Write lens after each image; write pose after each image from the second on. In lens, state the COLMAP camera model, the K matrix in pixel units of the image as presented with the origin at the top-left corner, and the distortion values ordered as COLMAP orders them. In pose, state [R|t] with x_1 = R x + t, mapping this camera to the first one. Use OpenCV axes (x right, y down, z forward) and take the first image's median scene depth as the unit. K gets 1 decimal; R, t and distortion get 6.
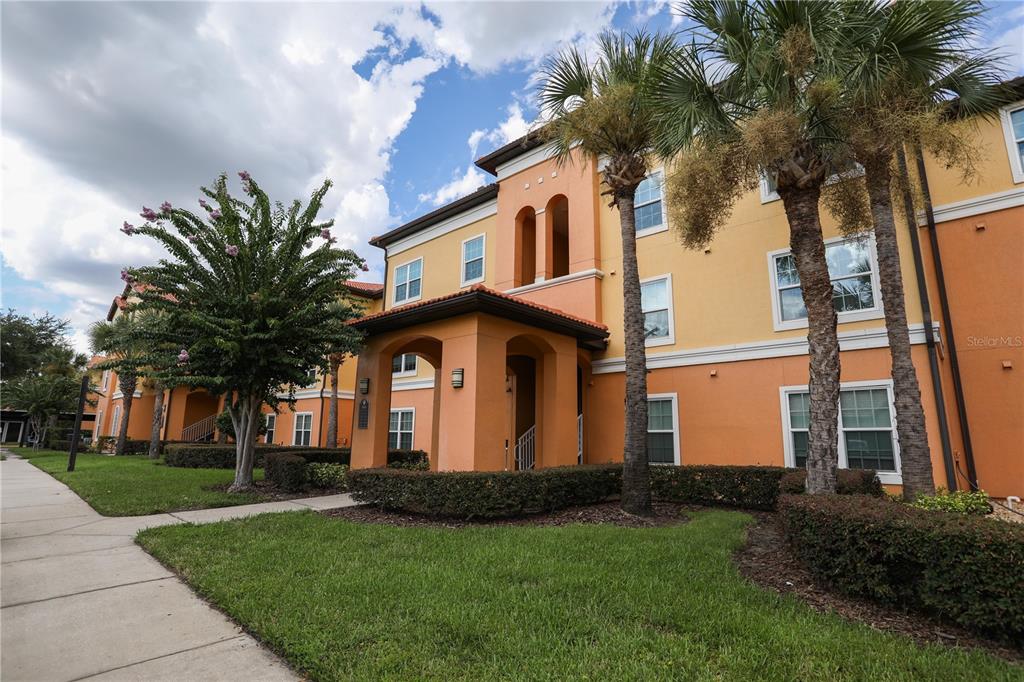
lens RADIAL K [[502.4, 0, 515.4], [0, 502.4, 344.5], [0, 0, 1]] dist [-0.060504, 0.023534]
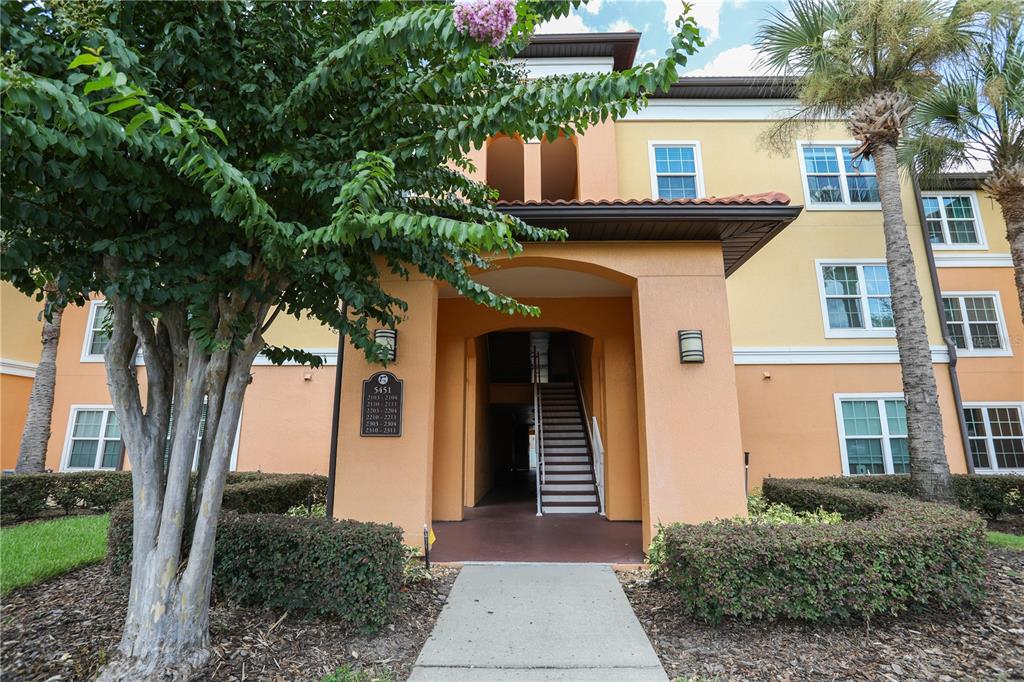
lens RADIAL K [[502.4, 0, 515.4], [0, 502.4, 344.5], [0, 0, 1]] dist [-0.060504, 0.023534]
pose [[0.763979, 0.120603, 0.633870, -0.610592], [-0.114326, 0.992135, -0.050976, 0.114355], [-0.635032, -0.033524, 0.771758, 0.663311]]
